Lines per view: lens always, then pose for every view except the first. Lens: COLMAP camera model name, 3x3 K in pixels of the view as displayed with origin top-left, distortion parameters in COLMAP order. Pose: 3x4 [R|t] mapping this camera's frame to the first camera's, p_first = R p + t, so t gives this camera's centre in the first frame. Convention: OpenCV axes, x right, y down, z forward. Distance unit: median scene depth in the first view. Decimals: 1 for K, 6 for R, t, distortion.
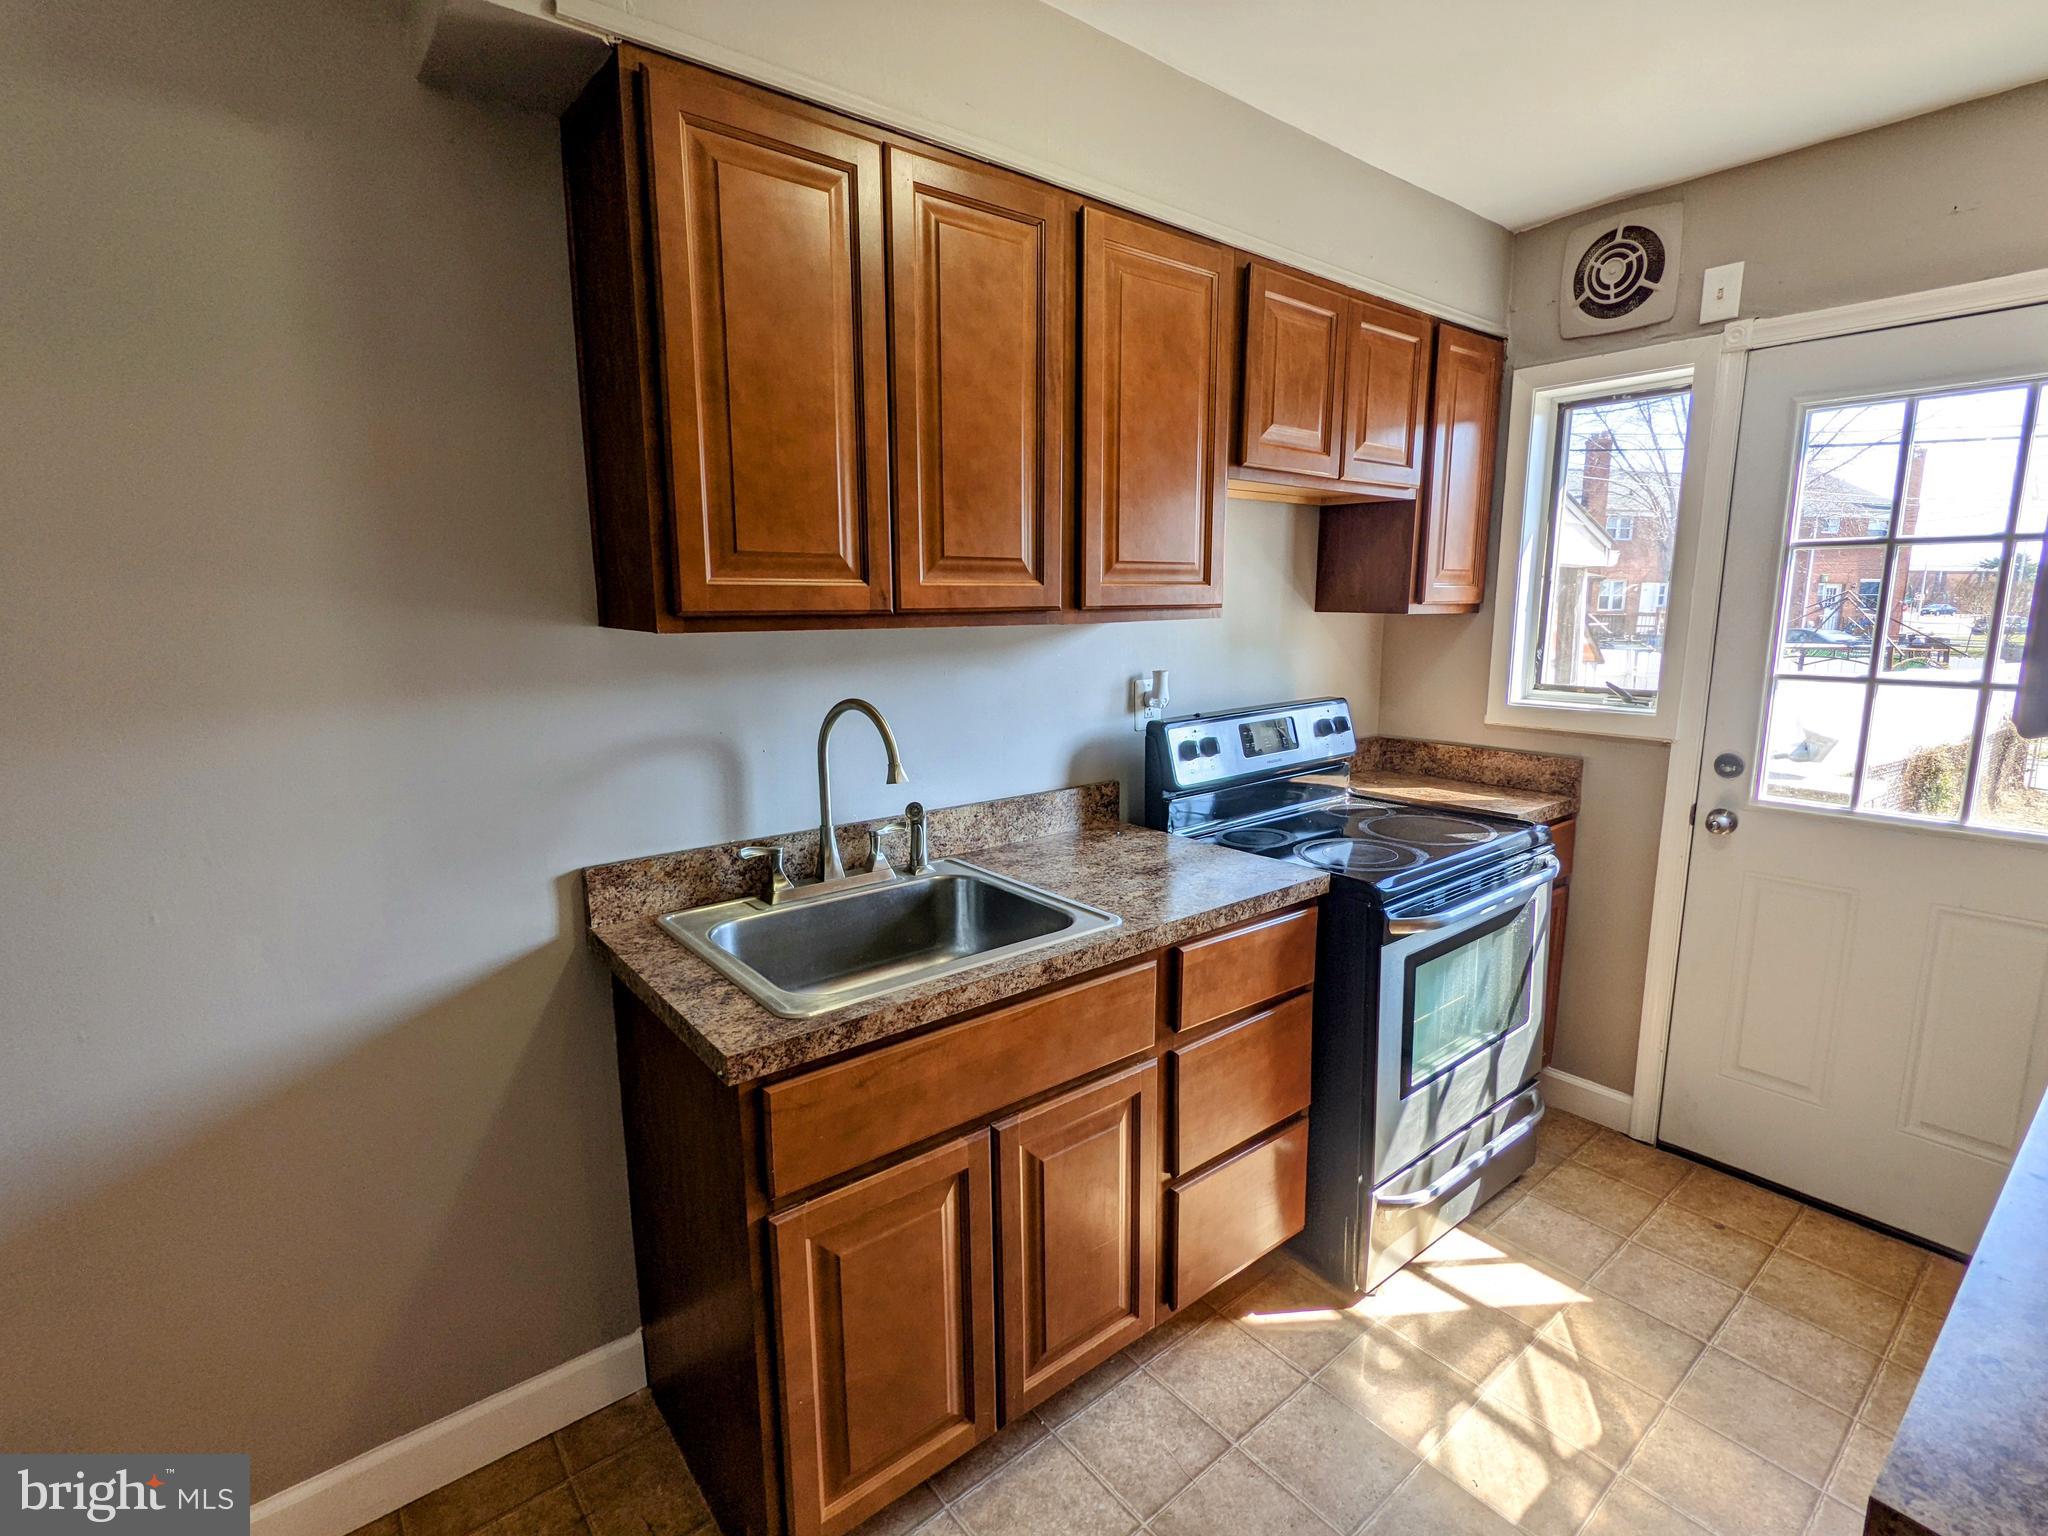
lens RADIAL K [[973.8, 0, 1046.0], [0, 973.8, 759.7], [0, 0, 1]] dist [-0.000797, 0.000877]
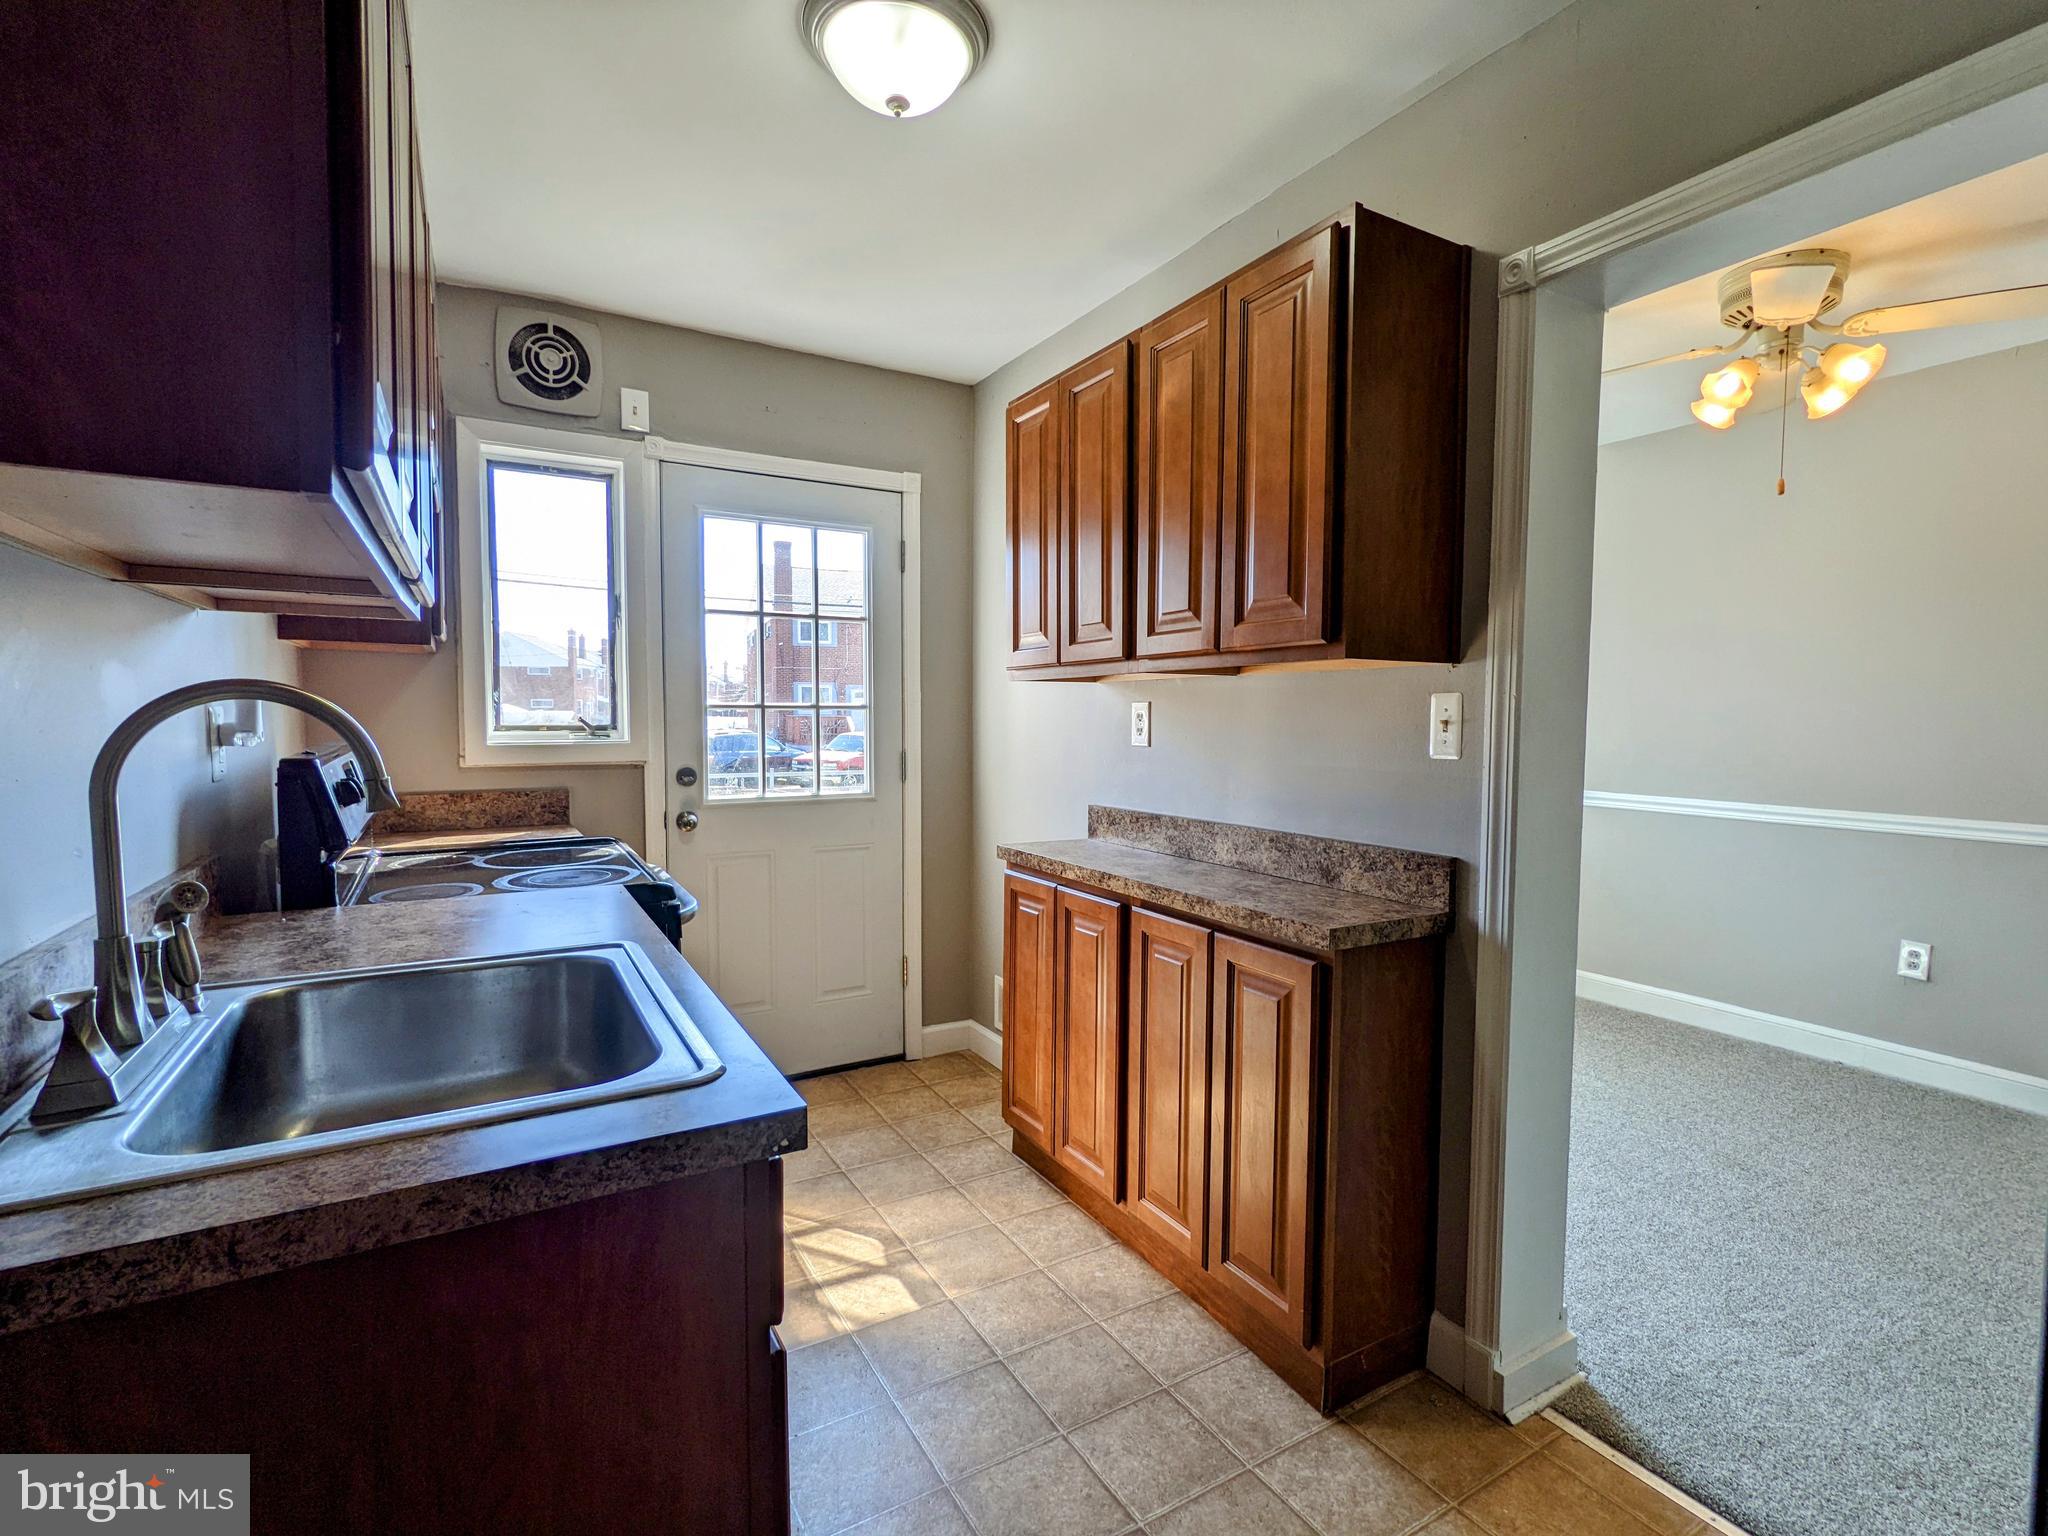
lens RADIAL K [[973.8, 0, 1041.0], [0, 973.8, 764.9], [0, 0, 1]] dist [-0.000797, 0.000877]
pose [[0.158482, -0.049502, 0.986120, -0.488756], [0.155398, 0.987546, 0.024599, 0.031304], [-0.975056, 0.149342, 0.164201, 0.328079]]
